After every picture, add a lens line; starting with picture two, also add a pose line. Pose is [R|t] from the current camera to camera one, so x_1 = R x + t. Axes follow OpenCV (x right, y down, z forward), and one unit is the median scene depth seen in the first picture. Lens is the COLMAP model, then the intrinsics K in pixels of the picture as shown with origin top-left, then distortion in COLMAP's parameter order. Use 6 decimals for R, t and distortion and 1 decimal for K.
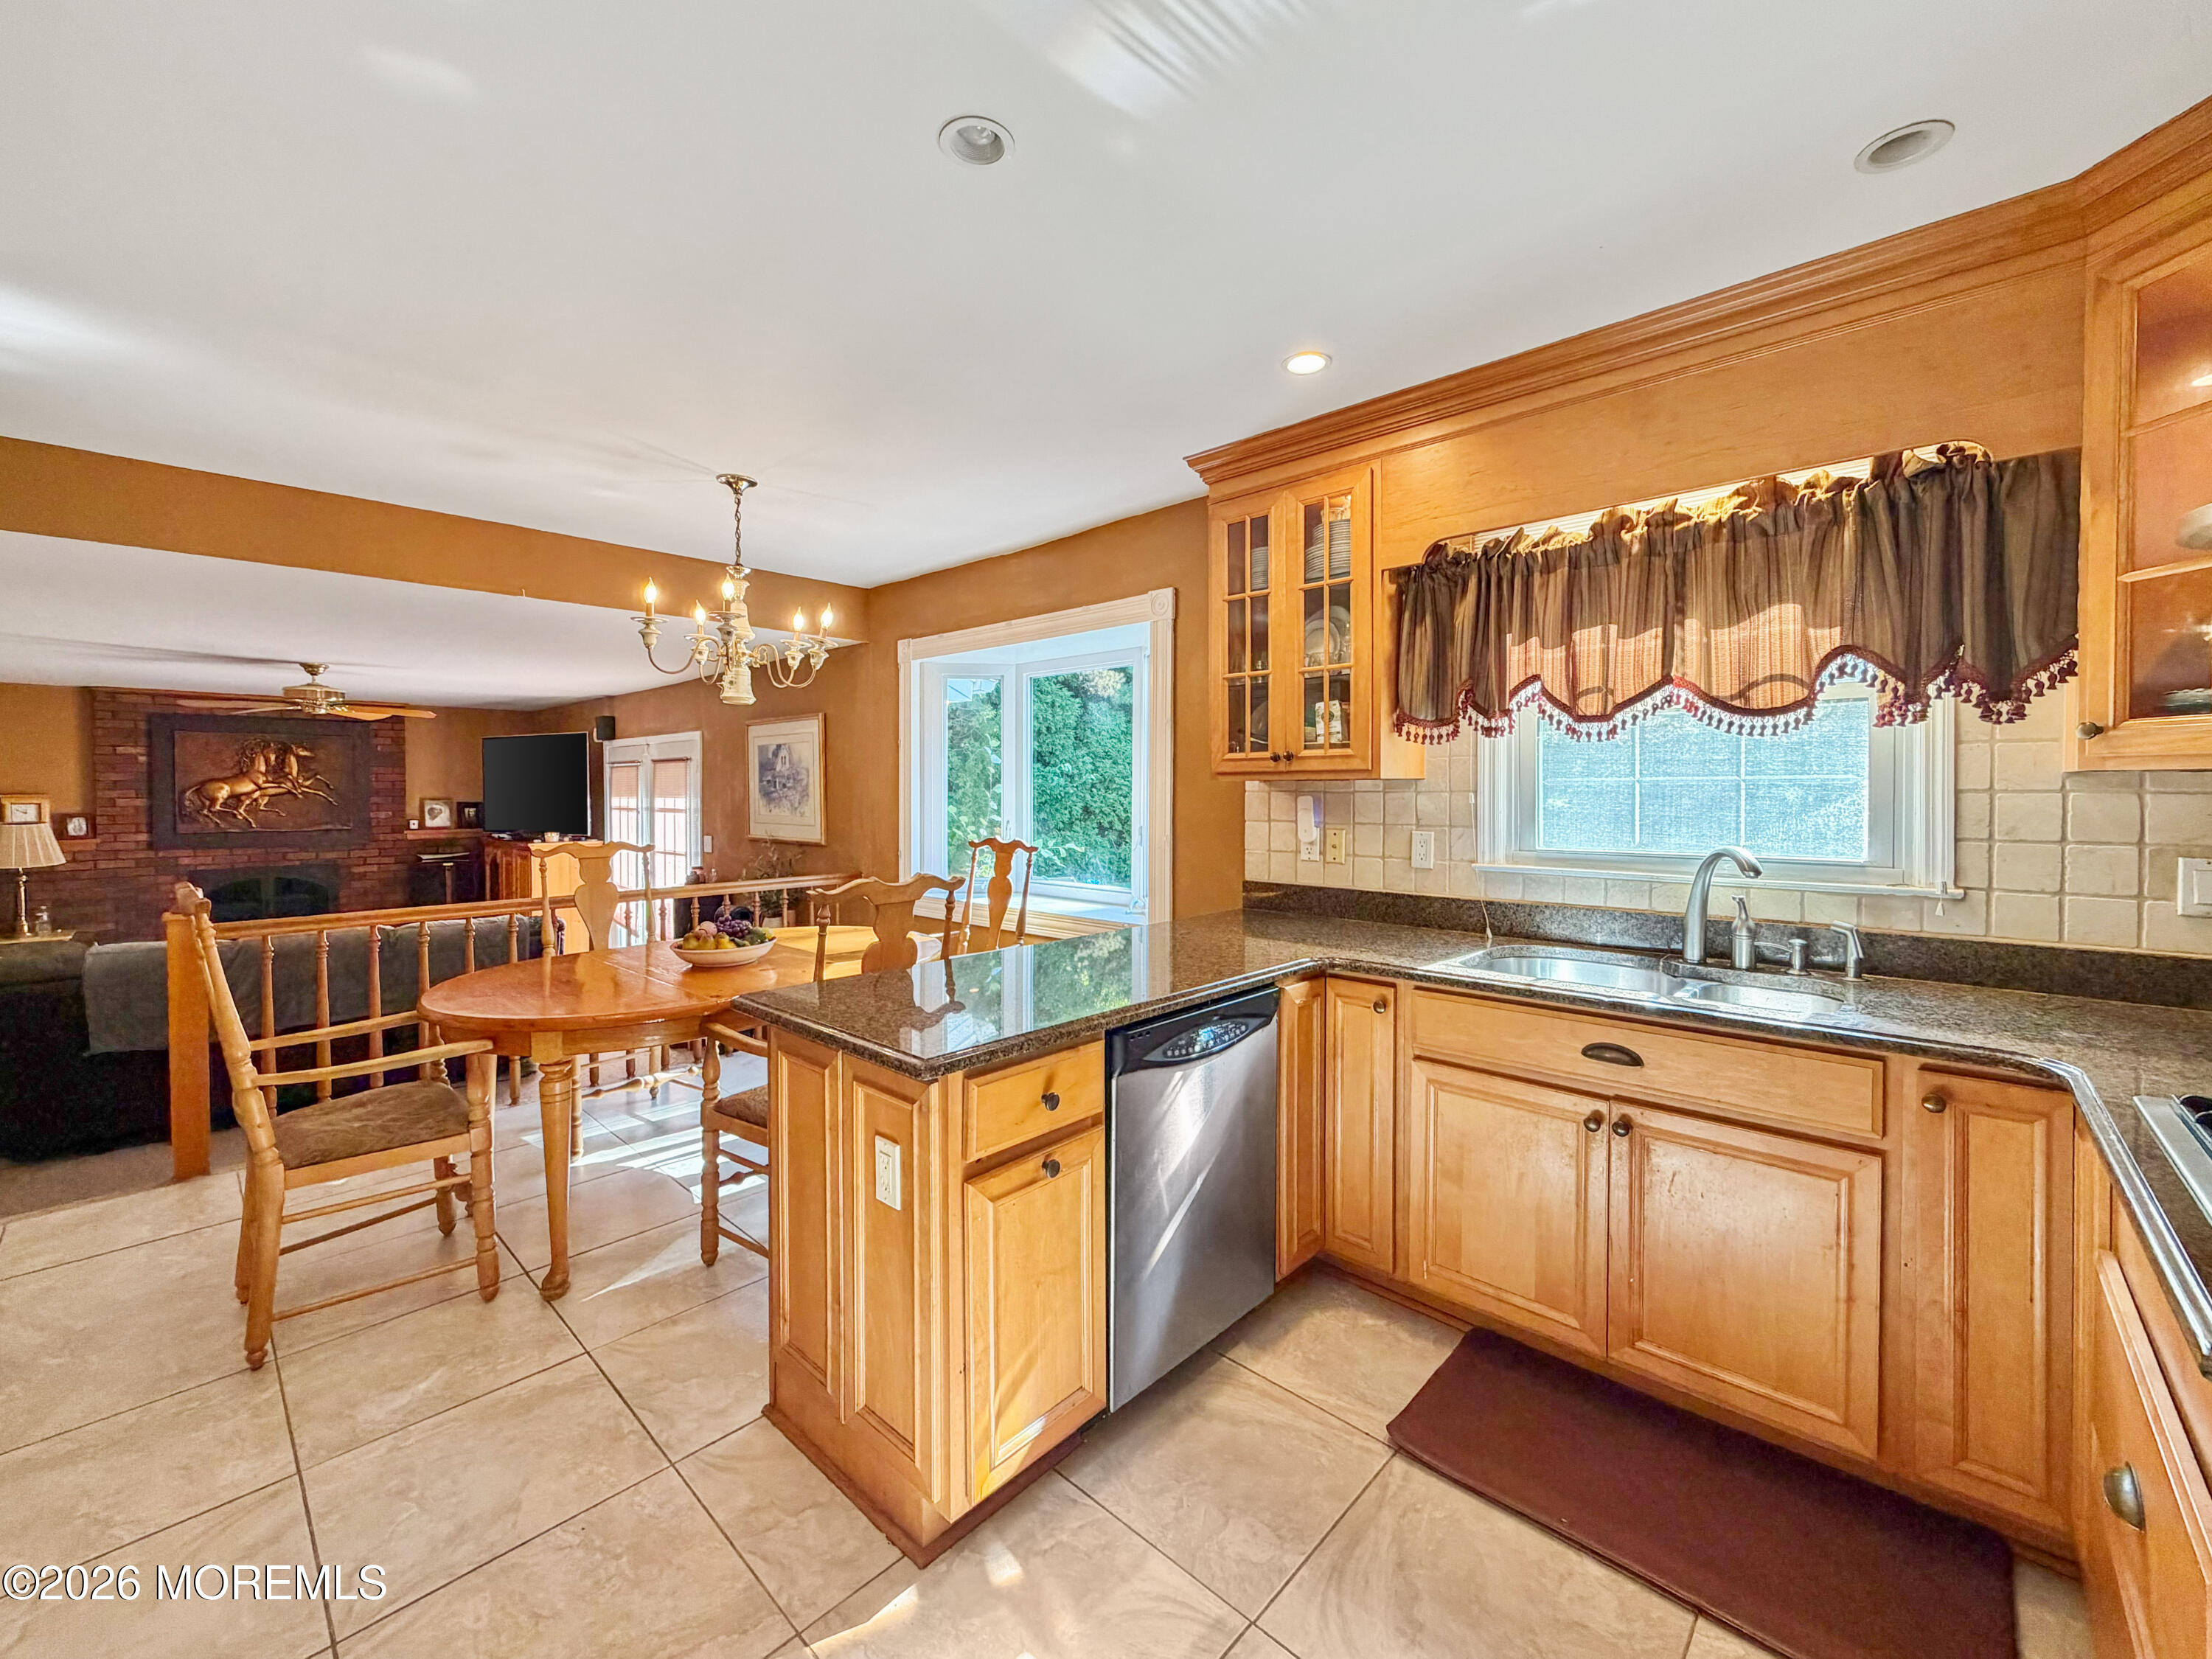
lens RADIAL K [[902.3, 0, 1107.2], [0, 902.3, 804.8], [0, 0, 1]] dist [-0.001138, 0.000014]
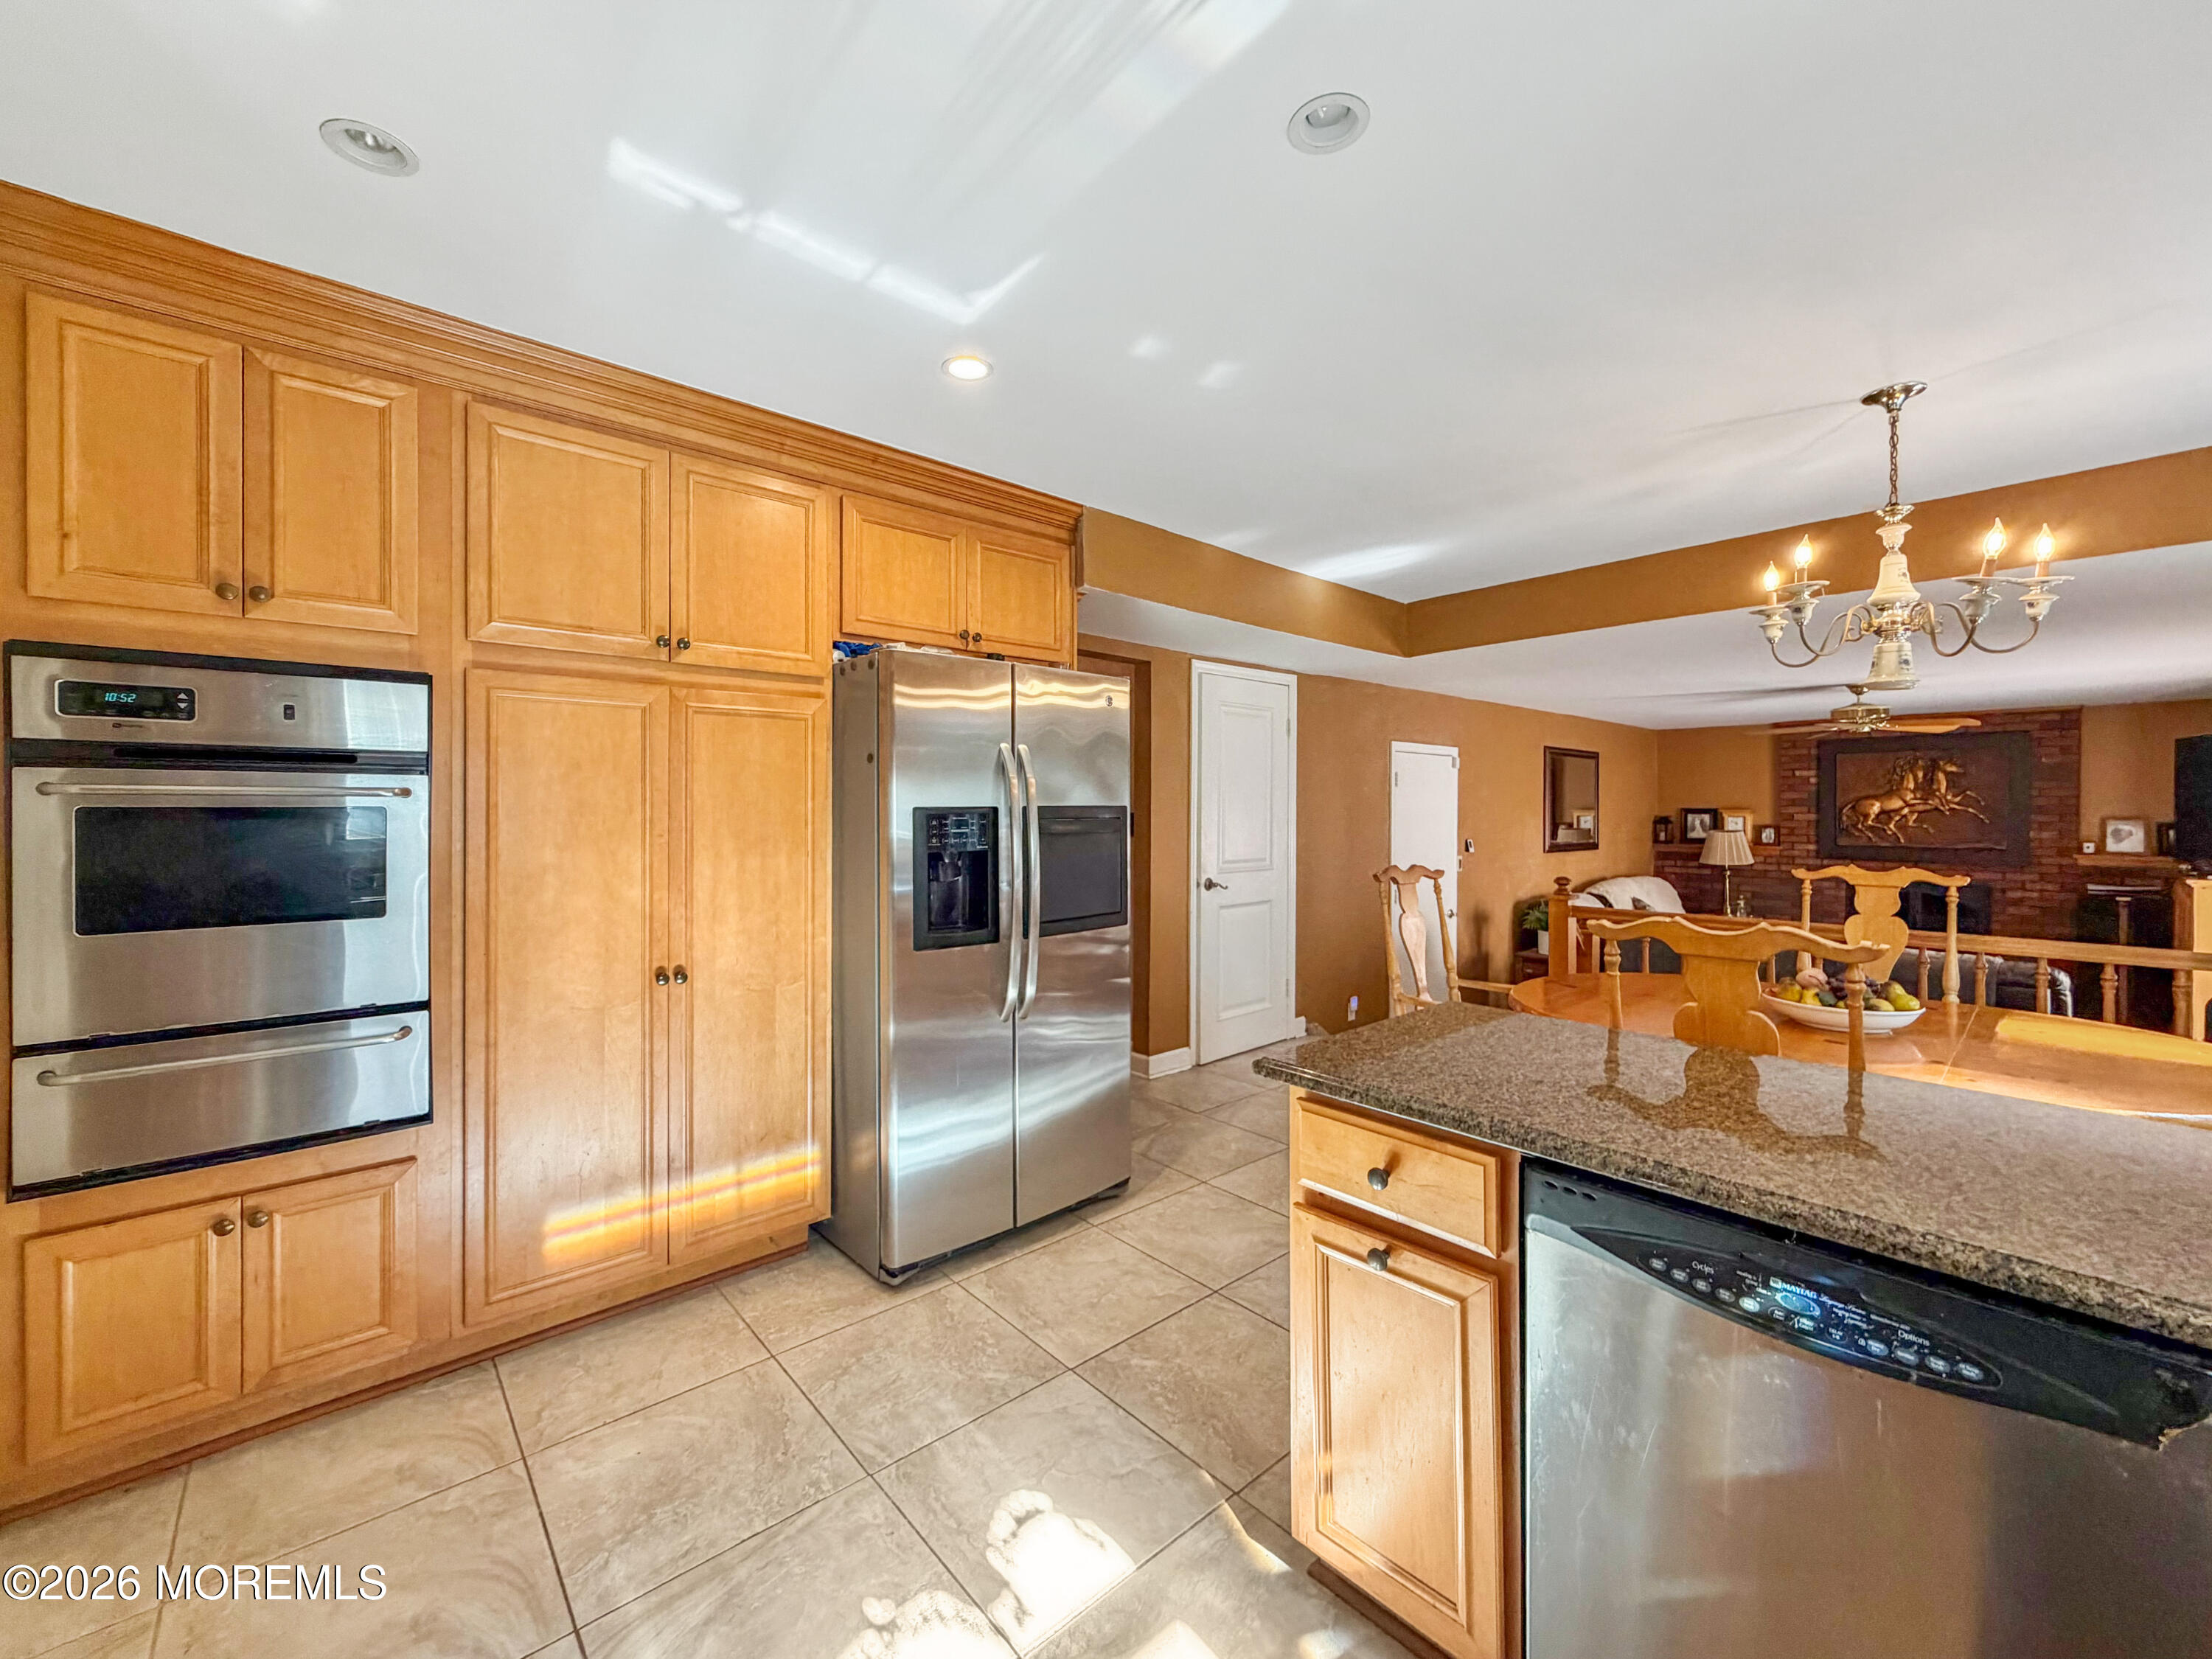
lens RADIAL K [[902.3, 0, 1107.2], [0, 902.3, 804.8], [0, 0, 1]] dist [-0.001138, 0.000014]
pose [[-0.101309, -0.001869, -0.994853, 0.362662], [-0.018921, 0.999821, 0.000049, -0.002638], [0.994675, 0.018829, -0.101327, 0.386803]]
